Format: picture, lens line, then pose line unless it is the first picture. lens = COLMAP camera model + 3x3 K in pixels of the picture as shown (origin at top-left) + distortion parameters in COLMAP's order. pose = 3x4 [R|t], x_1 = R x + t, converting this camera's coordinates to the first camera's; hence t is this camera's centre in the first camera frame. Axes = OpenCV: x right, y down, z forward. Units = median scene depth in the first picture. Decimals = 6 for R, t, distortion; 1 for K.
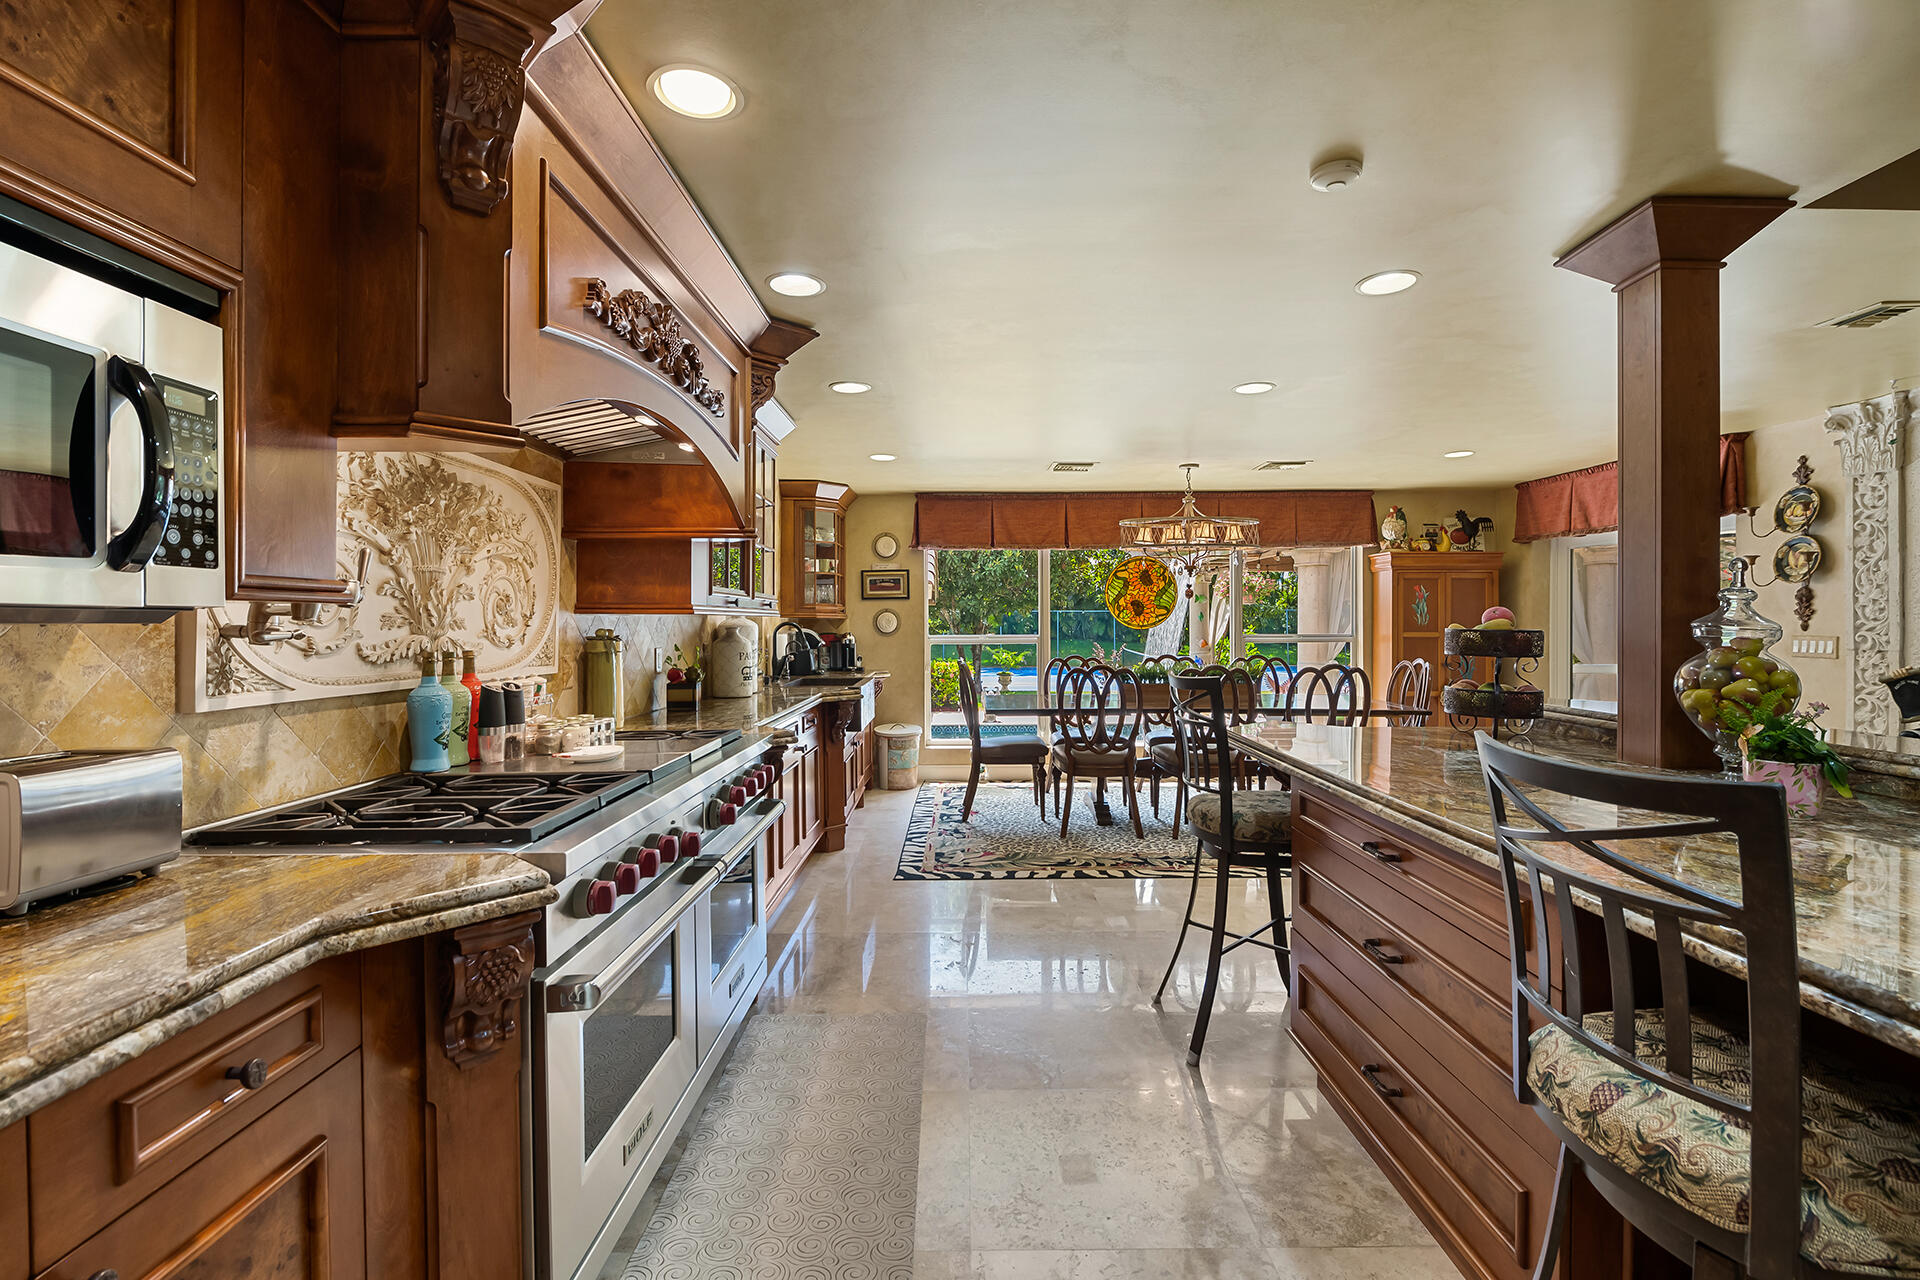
lens RADIAL K [[850.7, 0, 959.6], [0, 850.7, 624.9], [0, 0, 1]] dist [-0.012565, -0.000414]
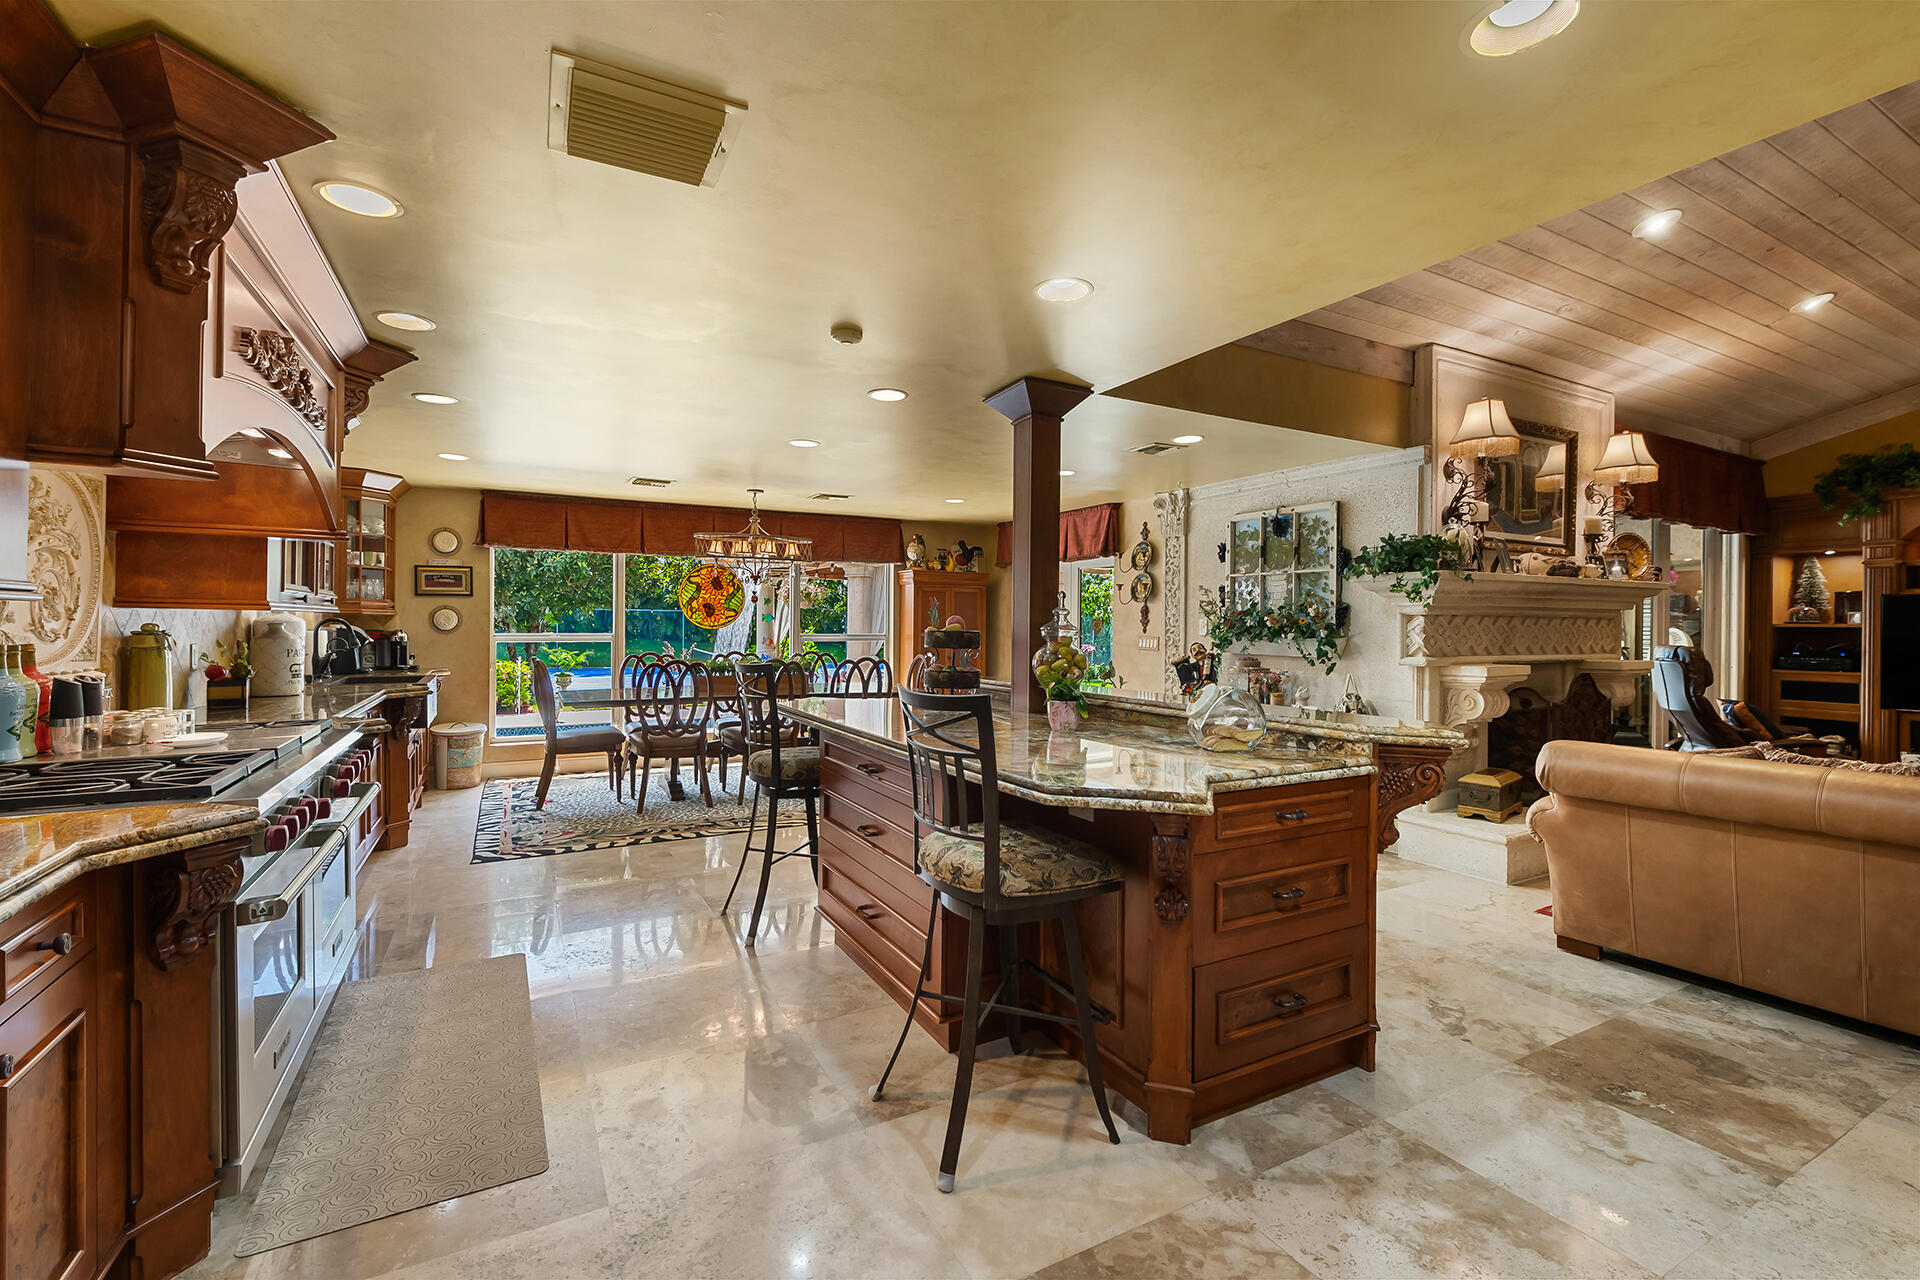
lens RADIAL K [[829.9, 0, 962.4], [0, 829.9, 627.8], [0, 0, 1]] dist [0.013148, -0.006763]
pose [[0.875157, 0.008736, 0.483760, -0.037461], [-0.010333, 0.999946, 0.000636, -0.000367], [-0.483729, -0.005555, 0.875200, -0.161093]]
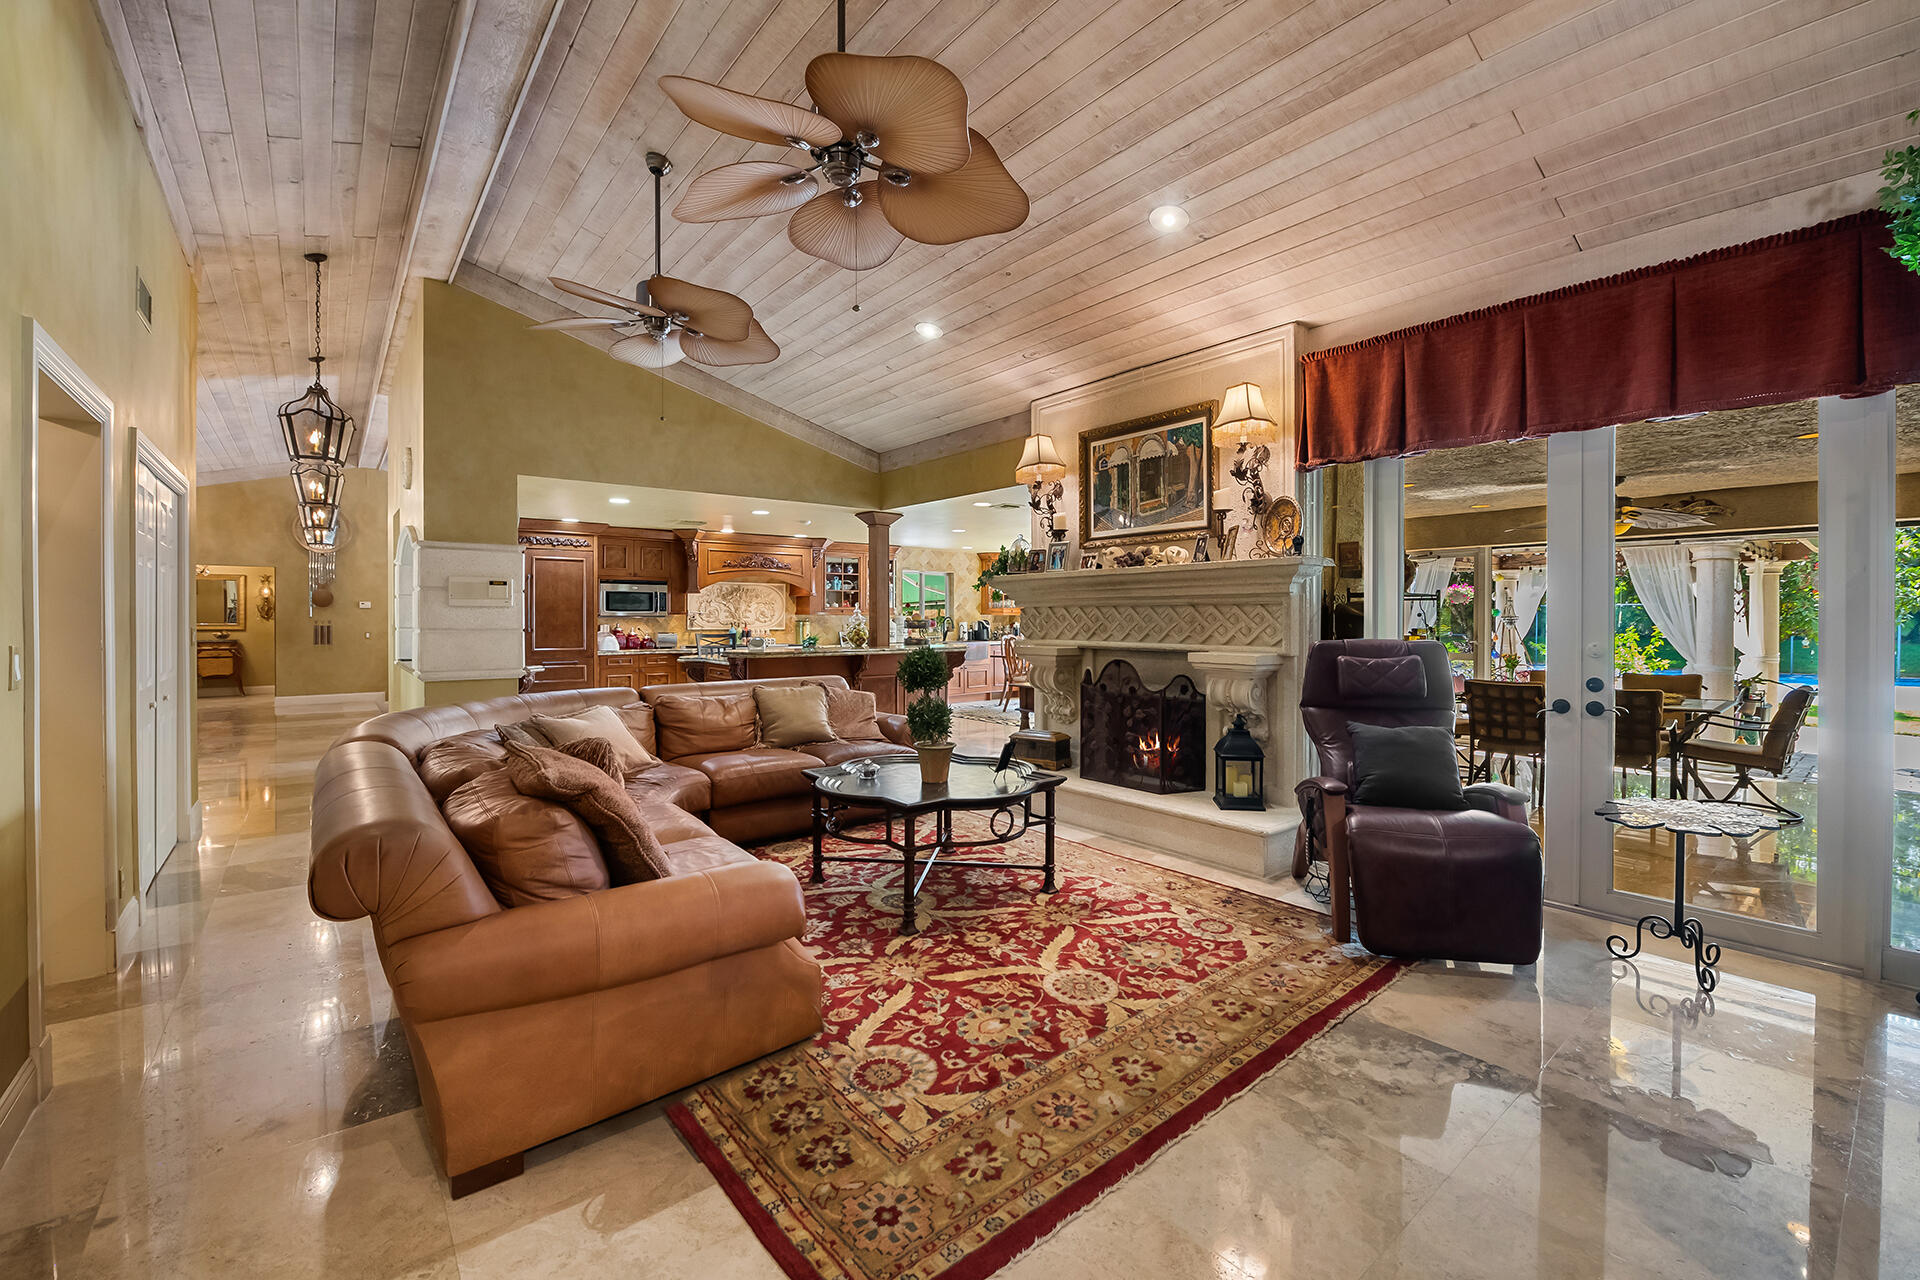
lens RADIAL K [[781.6, 0, 966.1], [0, 781.6, 627.4], [0, 0, 1]] dist [-0.007780, -0.004869]
pose [[0.641656, 0.013223, -0.766878, 1.567948], [-0.004211, 0.999897, 0.013717, -0.005030], [0.766981, -0.005572, 0.641646, -0.396420]]
